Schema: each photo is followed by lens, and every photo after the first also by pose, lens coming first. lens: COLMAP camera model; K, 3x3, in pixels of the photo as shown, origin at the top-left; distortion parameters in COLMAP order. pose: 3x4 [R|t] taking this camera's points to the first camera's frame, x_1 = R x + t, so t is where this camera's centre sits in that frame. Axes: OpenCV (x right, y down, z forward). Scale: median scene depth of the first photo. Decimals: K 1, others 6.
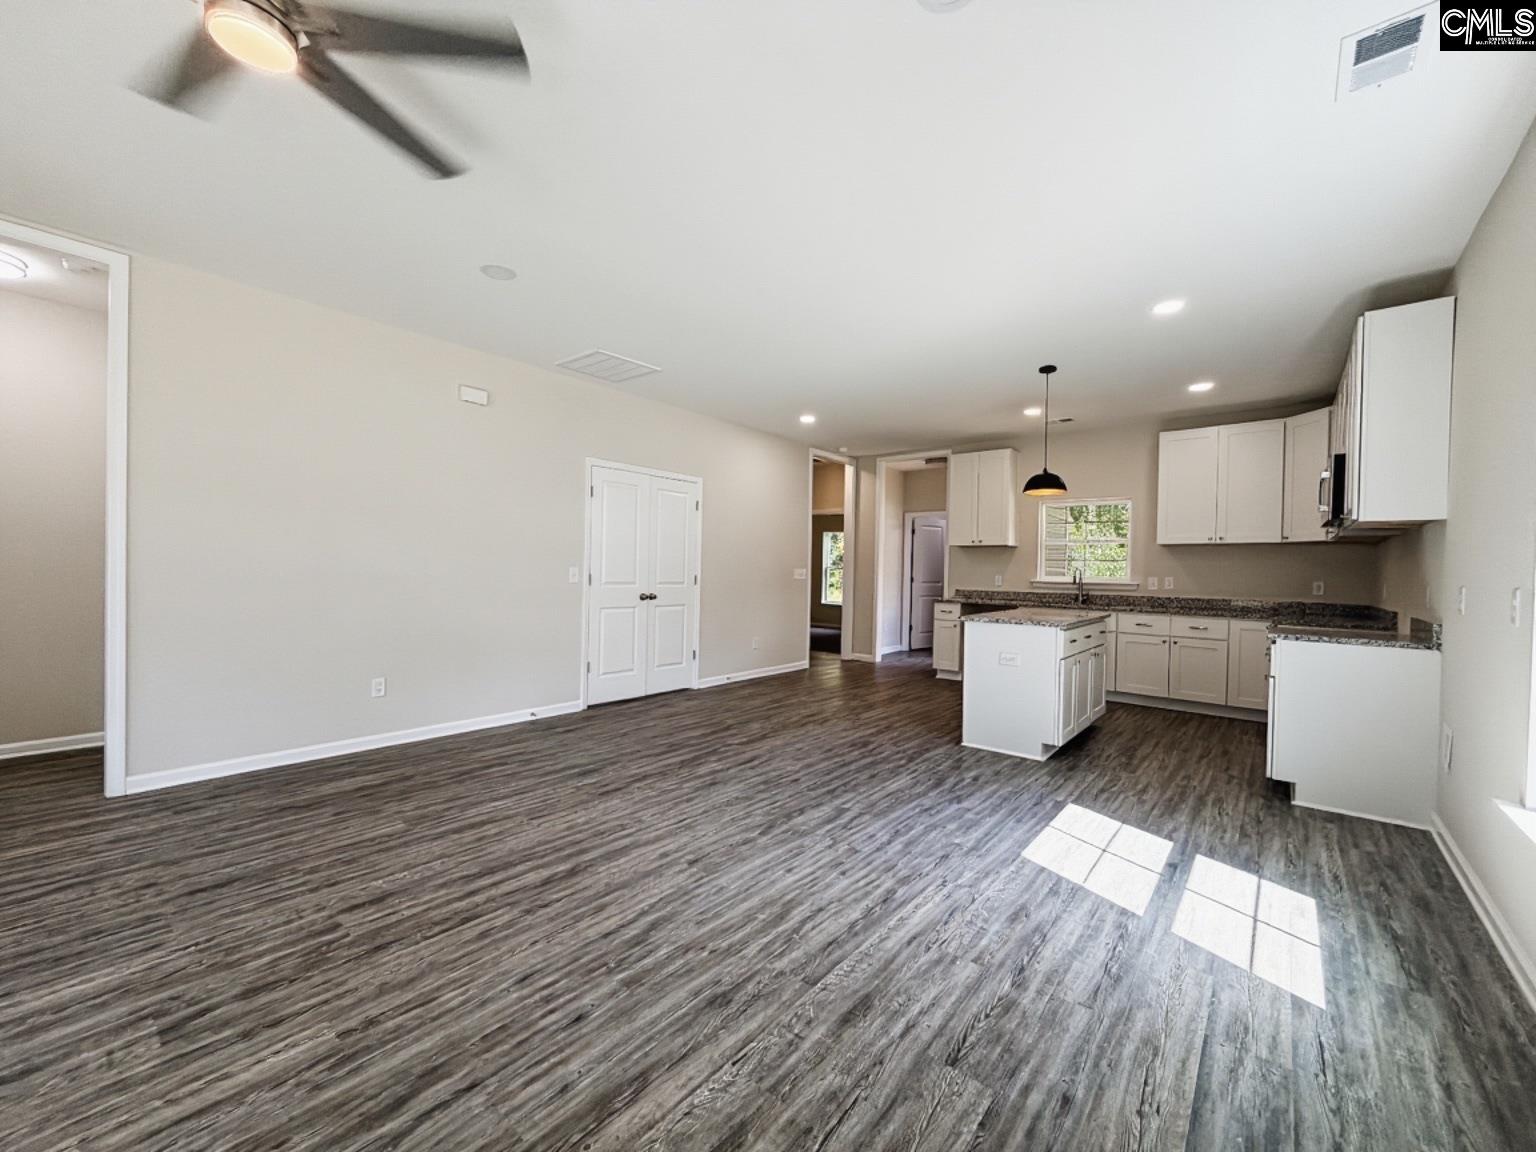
lens RADIAL K [[613.0, 0, 771.6], [0, 613.0, 566.2], [0, 0, 1]] dist [0.002162, -0.000537]
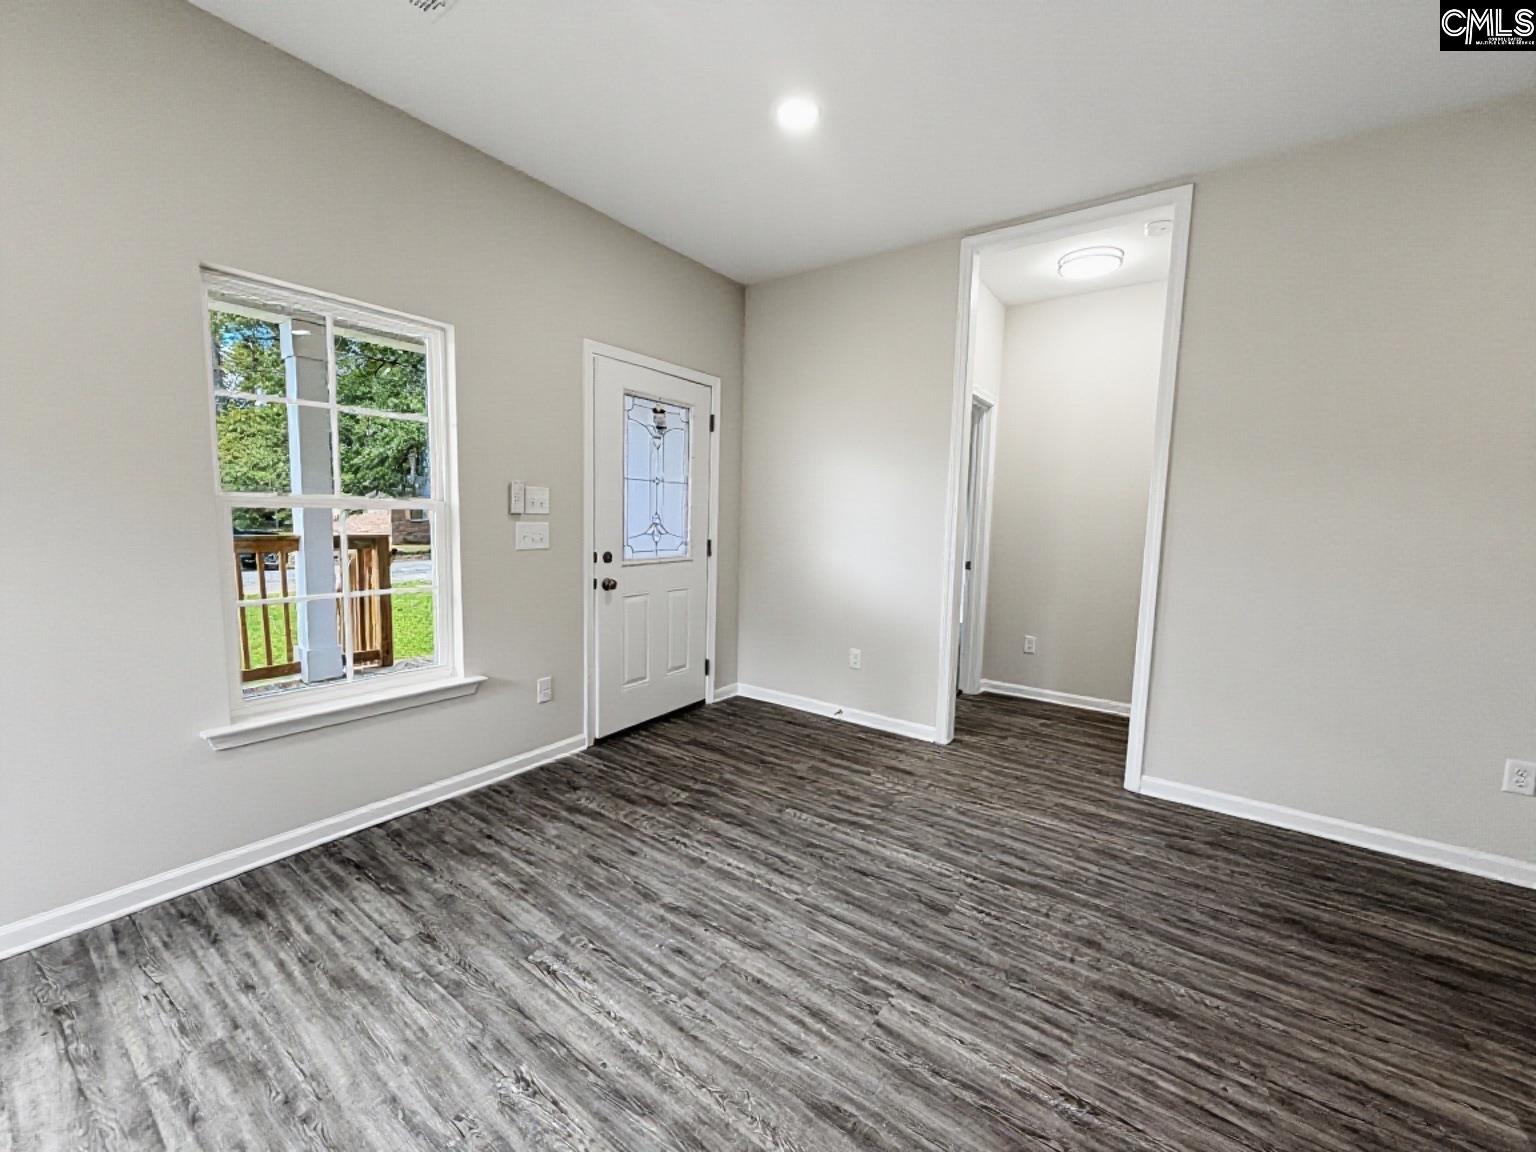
lens RADIAL K [[613.0, 0, 766.1], [0, 613.0, 577.9], [0, 0, 1]] dist [0.002162, -0.000537]
pose [[0.071339, 0.085617, -0.993771, -0.133865], [-0.013846, 0.996298, 0.084841, -0.015790], [0.997356, 0.007708, 0.072260, 0.247951]]
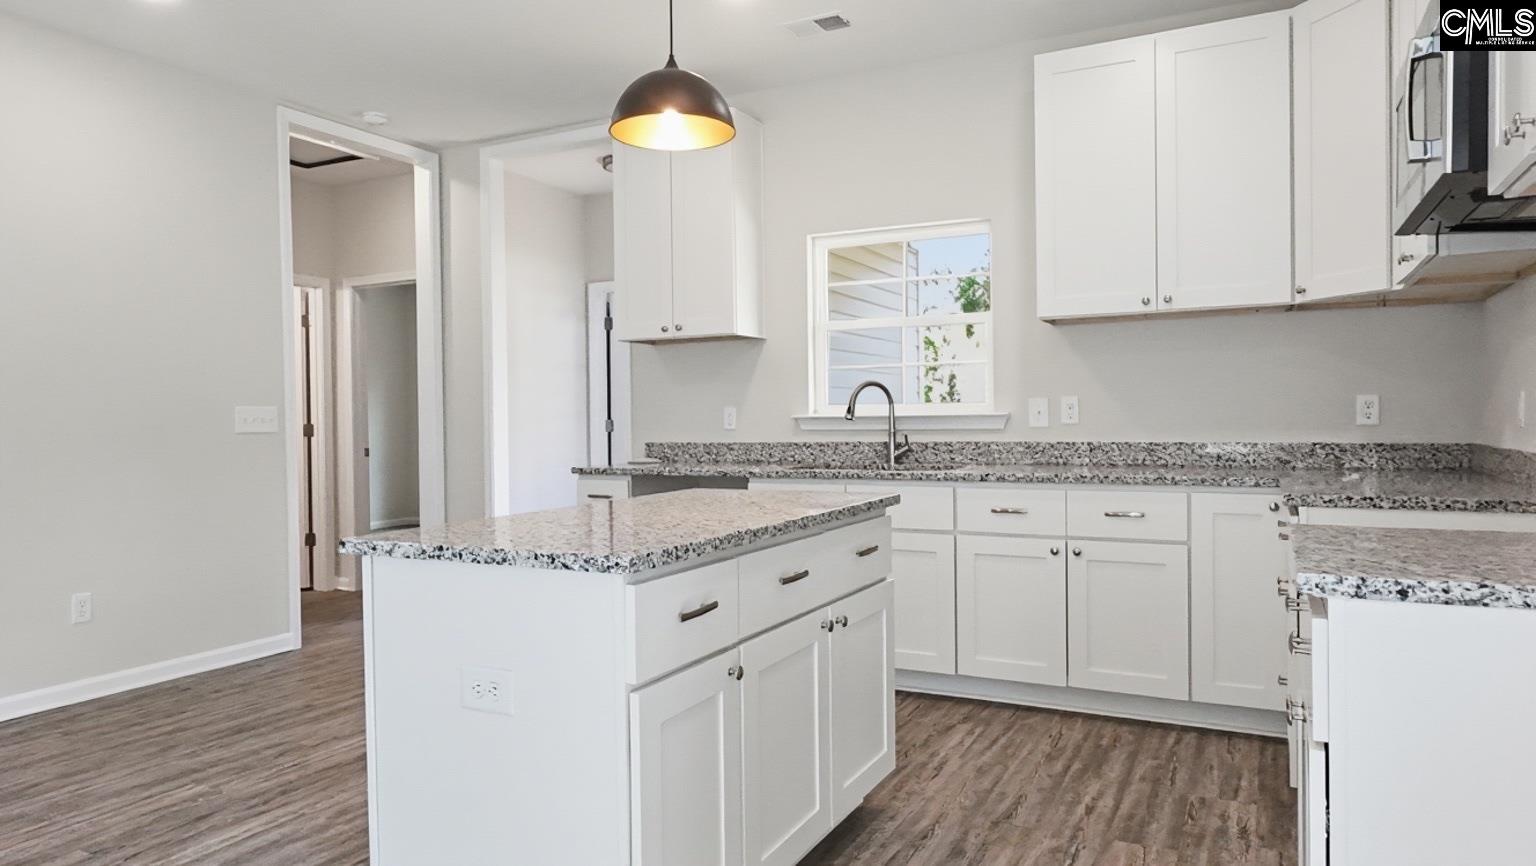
lens RADIAL K [[990.1, 0, 765.6], [0, 990.1, 398.0], [0, 0, 1]] dist [0.003306, 0.000403]
pose [[0.975001, -0.028024, 0.220426, 0.376939], [0.030943, 0.999473, -0.009801, 0.026142], [-0.220035, 0.016376, 0.975355, 0.481407]]
